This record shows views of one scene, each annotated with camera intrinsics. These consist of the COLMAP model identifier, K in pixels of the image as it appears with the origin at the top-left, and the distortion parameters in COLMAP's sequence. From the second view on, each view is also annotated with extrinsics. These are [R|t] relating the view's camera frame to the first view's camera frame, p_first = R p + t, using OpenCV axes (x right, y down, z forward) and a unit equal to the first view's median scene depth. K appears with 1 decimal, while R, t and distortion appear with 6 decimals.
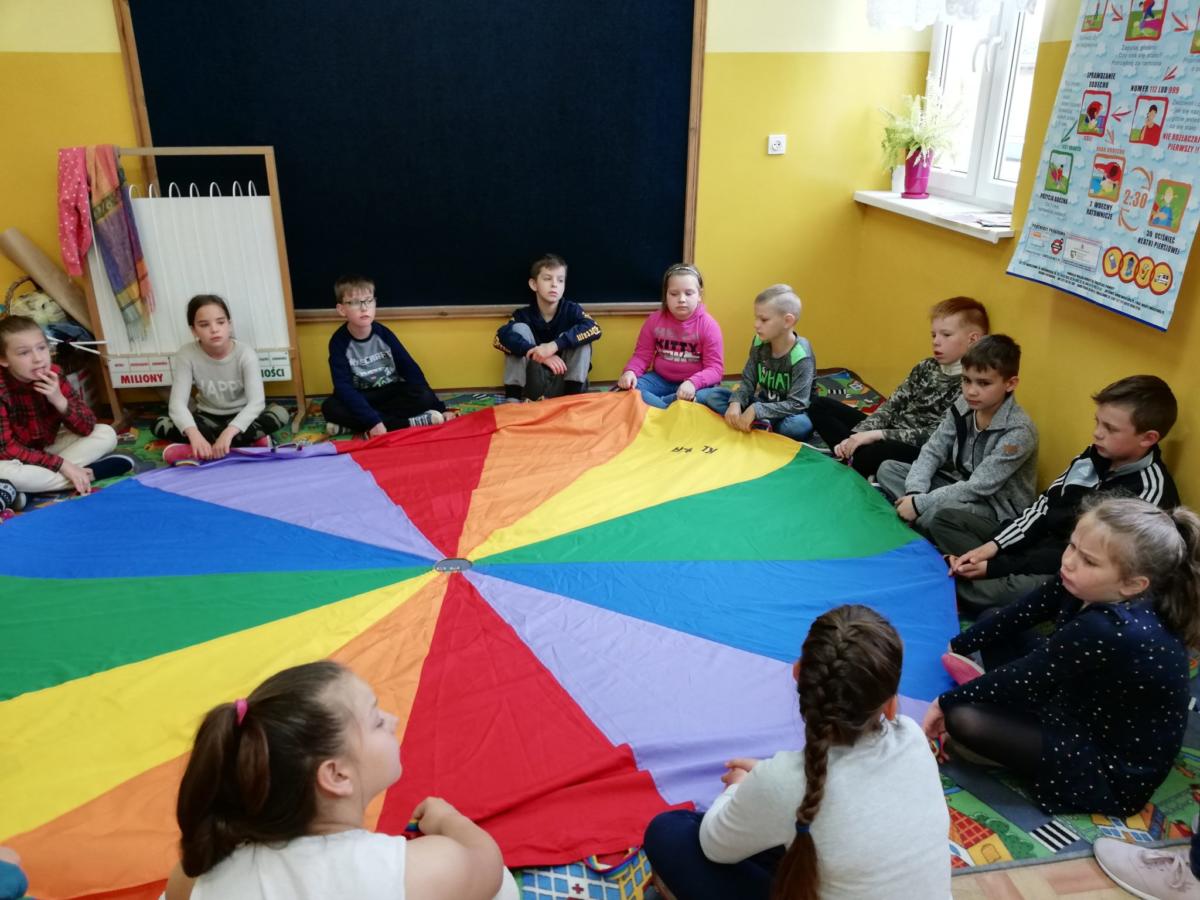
lens RADIAL K [[909.3, 0, 600.0], [0, 909.3, 450.0], [0, 0, 1]] dist [0.049494, -0.068247]
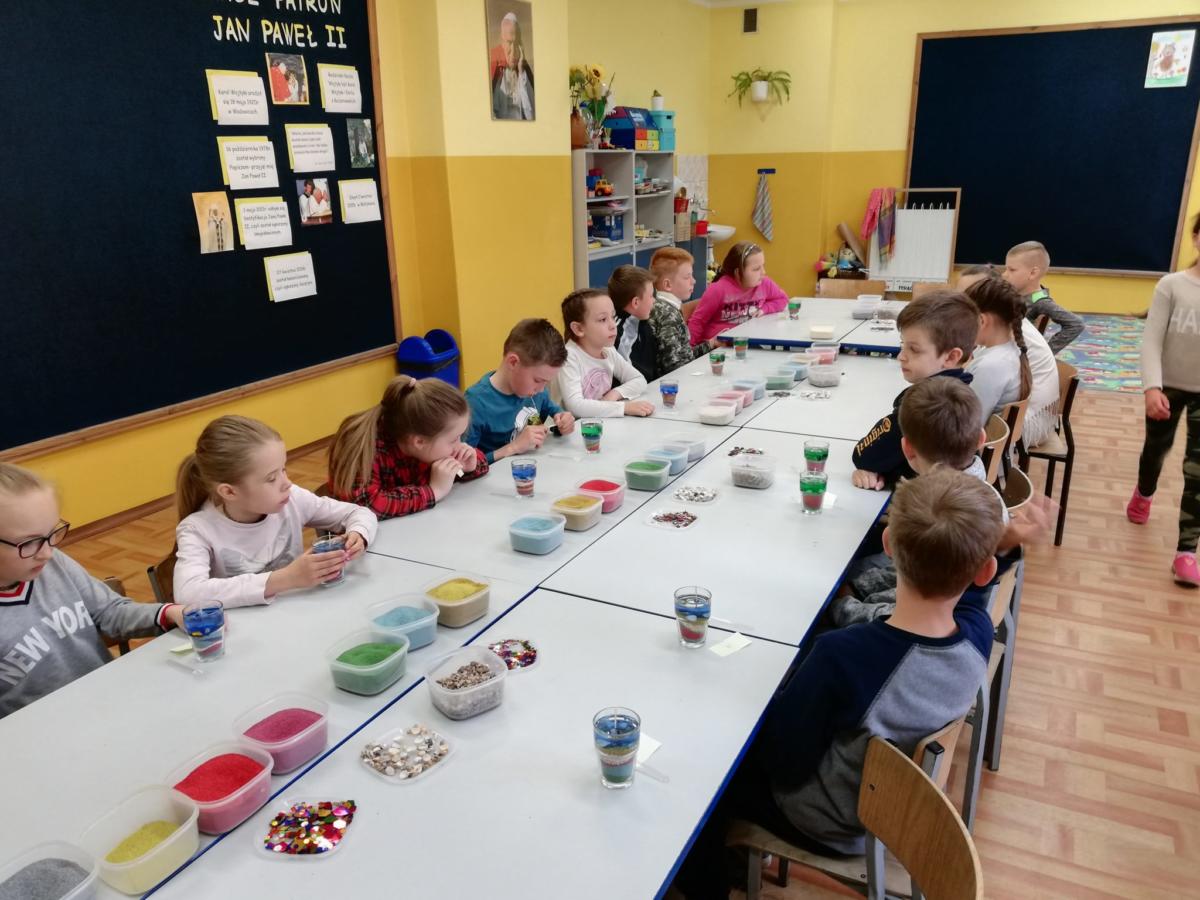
lens RADIAL K [[909.3, 0, 600.0], [0, 909.3, 450.0], [0, 0, 1]] dist [0.049494, -0.068247]
pose [[0.811082, 0.161740, -0.562126, 0.298594], [-0.202515, 0.979223, -0.010454, 0.514117], [0.548756, 0.122318, 0.826986, -1.299786]]
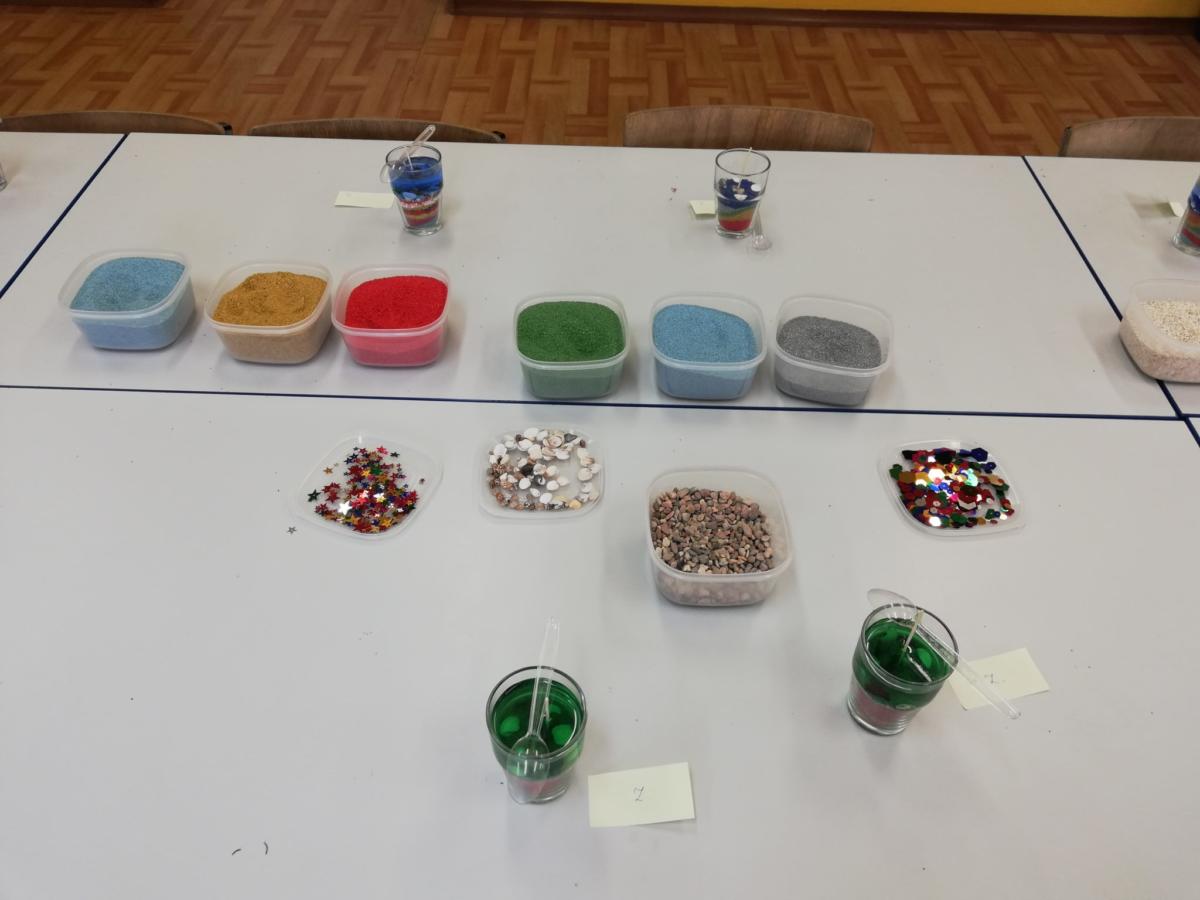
lens RADIAL K [[882.3, 0, 600.0], [0, 882.3, 450.0], [0, 0, 1]] dist [-0.005677, -0.001383]
pose [[-0.167392, 0.720032, -0.673449, 0.143802], [-0.382155, 0.582294, 0.717559, 0.348099], [0.908811, 0.377476, 0.177693, -0.748309]]
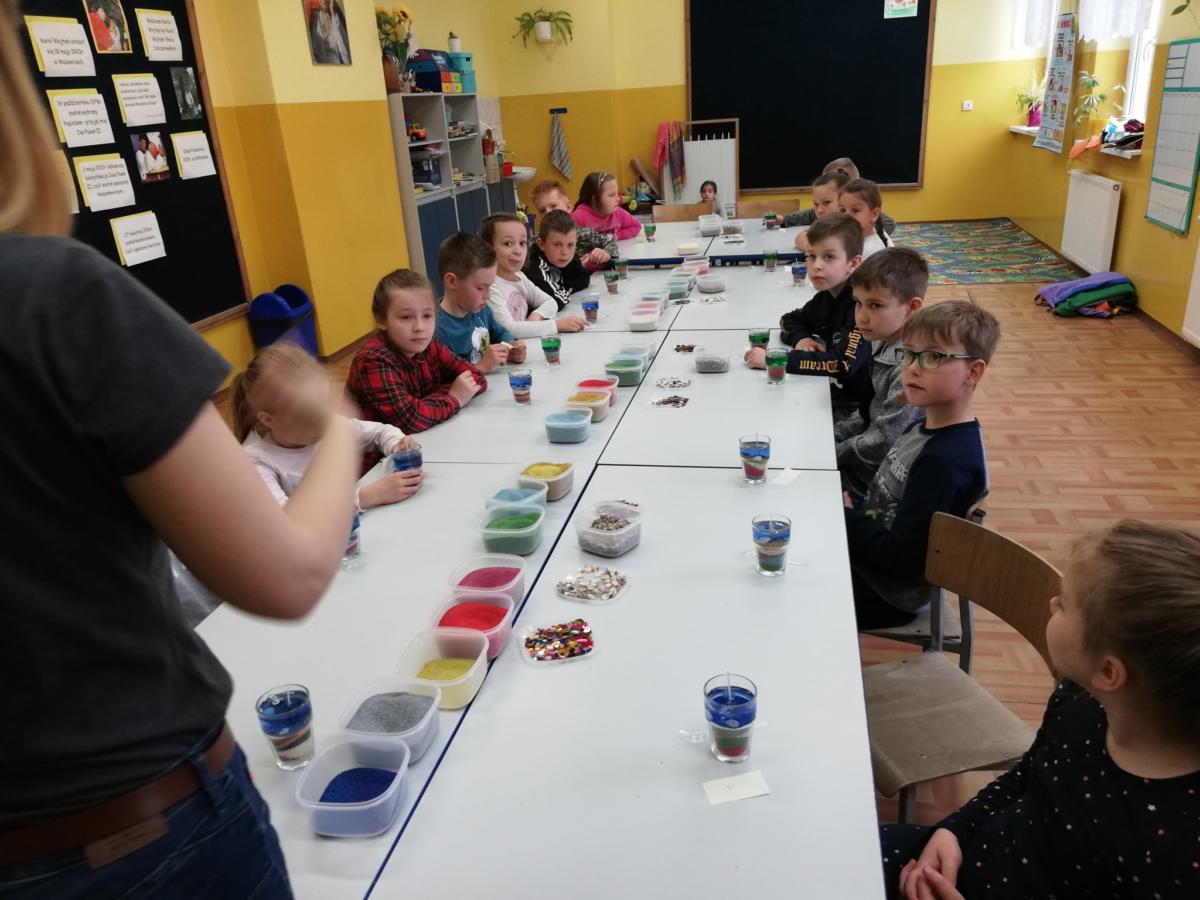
lens RADIAL K [[912.5, 0, 600.0], [0, 912.5, 450.0], [0, 0, 1]] dist [0.029522, -0.035493]
pose [[0.937742, 0.069383, -0.340331, 0.193159], [-0.072322, 0.997373, 0.004057, 0.580593], [0.339719, 0.020809, 0.940297, -1.435863]]
